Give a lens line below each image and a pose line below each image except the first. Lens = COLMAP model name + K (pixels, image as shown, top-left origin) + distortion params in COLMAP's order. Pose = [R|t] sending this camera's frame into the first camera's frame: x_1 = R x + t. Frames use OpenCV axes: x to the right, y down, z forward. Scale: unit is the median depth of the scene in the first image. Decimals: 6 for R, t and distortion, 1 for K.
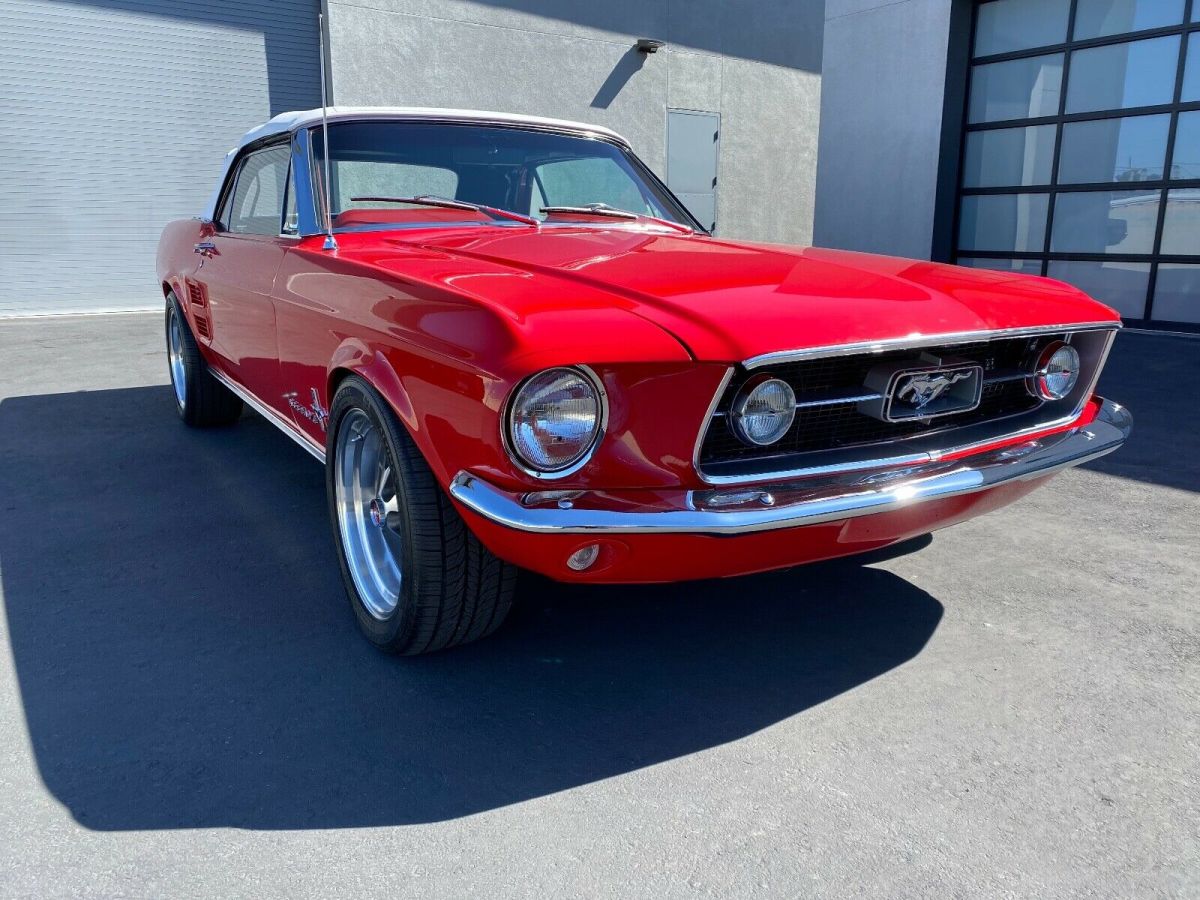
lens RADIAL K [[962.0, 0, 603.7], [0, 962.0, 452.8], [0, 0, 1]] dist [0.071991, -0.115456]
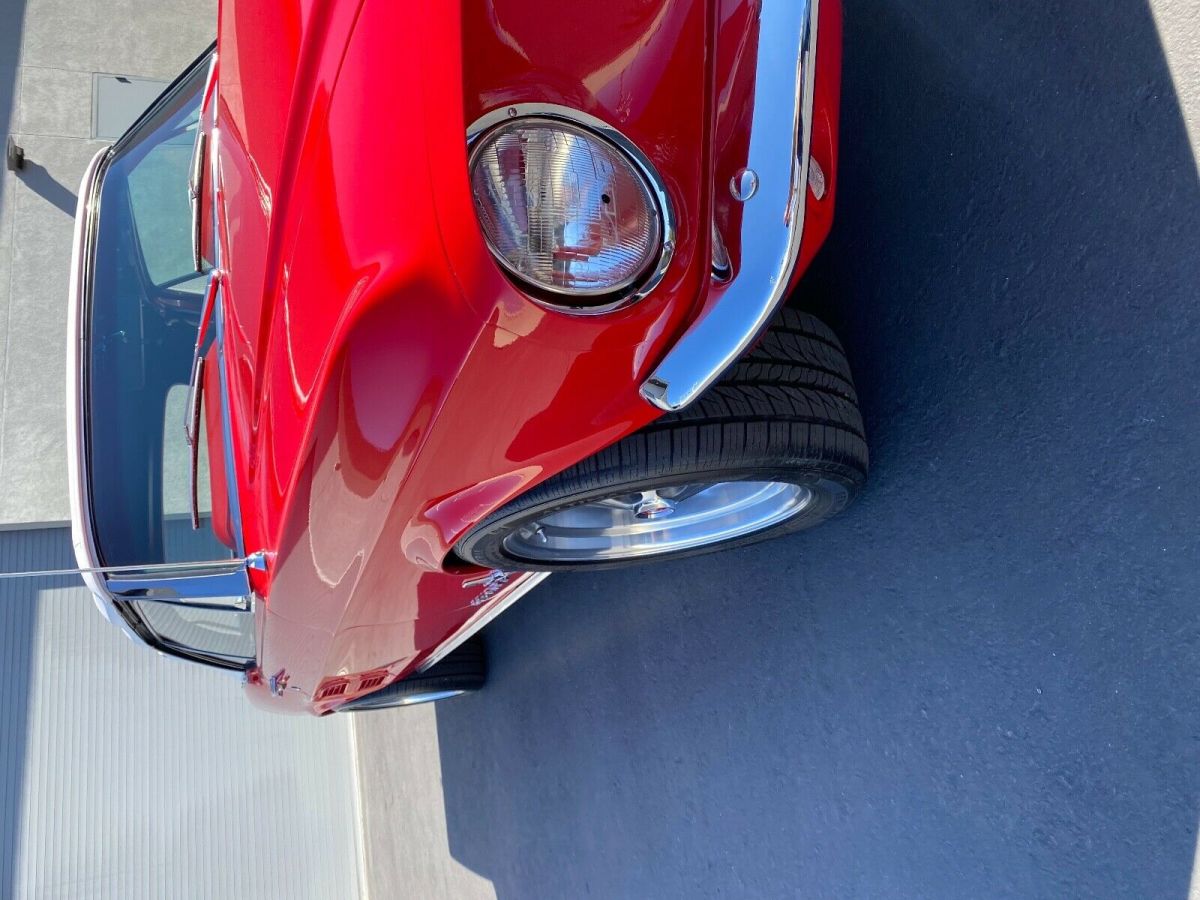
lens RADIAL K [[962.0, 0, 603.7], [0, 962.0, 452.8], [0, 0, 1]] dist [0.071991, -0.115456]
pose [[0.030365, -0.976520, -0.213274, -0.034782], [0.992715, 0.004573, 0.120402, -0.039758], [-0.116600, -0.215377, 0.969545, 0.243350]]
